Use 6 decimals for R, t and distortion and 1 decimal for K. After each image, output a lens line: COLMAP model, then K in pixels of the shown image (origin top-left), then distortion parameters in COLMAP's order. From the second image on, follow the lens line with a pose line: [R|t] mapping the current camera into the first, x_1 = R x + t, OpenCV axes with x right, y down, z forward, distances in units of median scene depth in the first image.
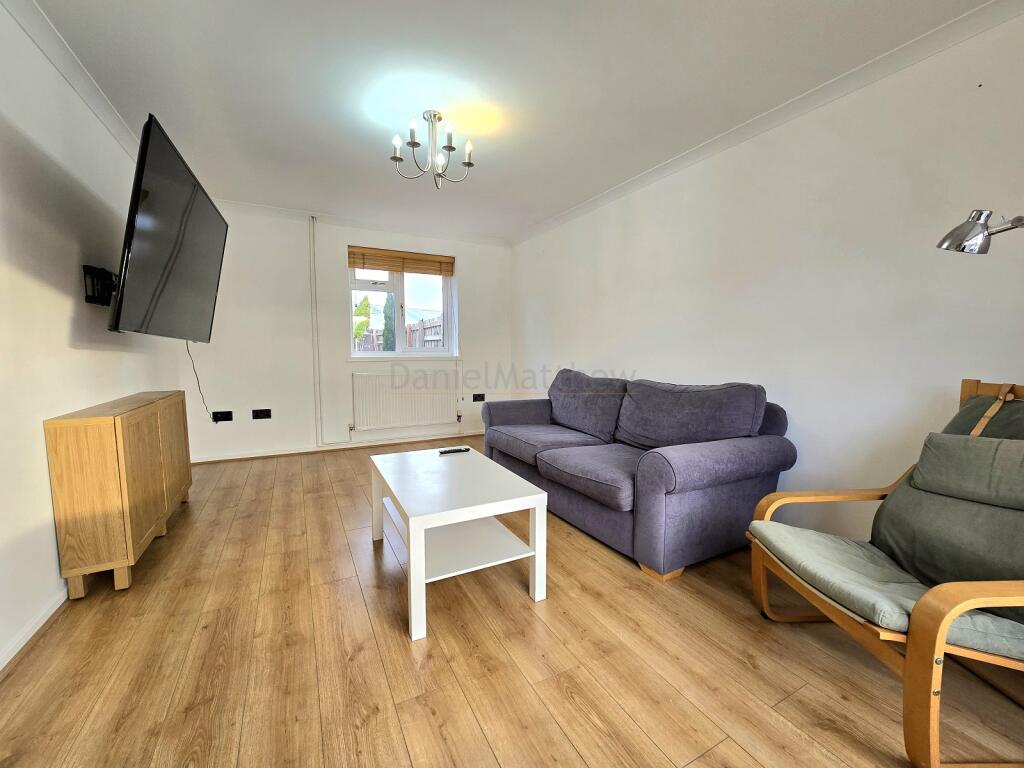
lens RADIAL K [[419.8, 0, 515.4], [0, 419.8, 384.8], [0, 0, 1]] dist [-0.000431, 0.000193]
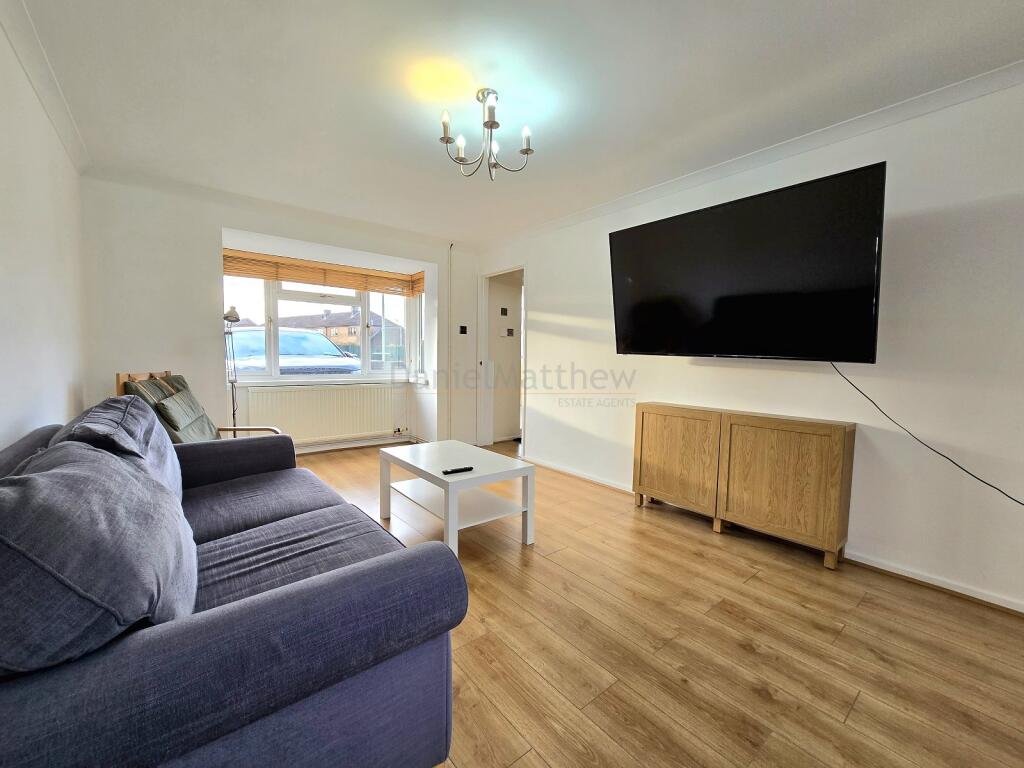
lens RADIAL K [[419.8, 0, 515.4], [0, 419.8, 384.8], [0, 0, 1]] dist [-0.000431, 0.000193]
pose [[-0.978636, 0.000630, -0.205601, -0.063860], [-0.032885, 0.986641, 0.159556, -0.163720], [0.202955, 0.162909, -0.965541, 1.616048]]
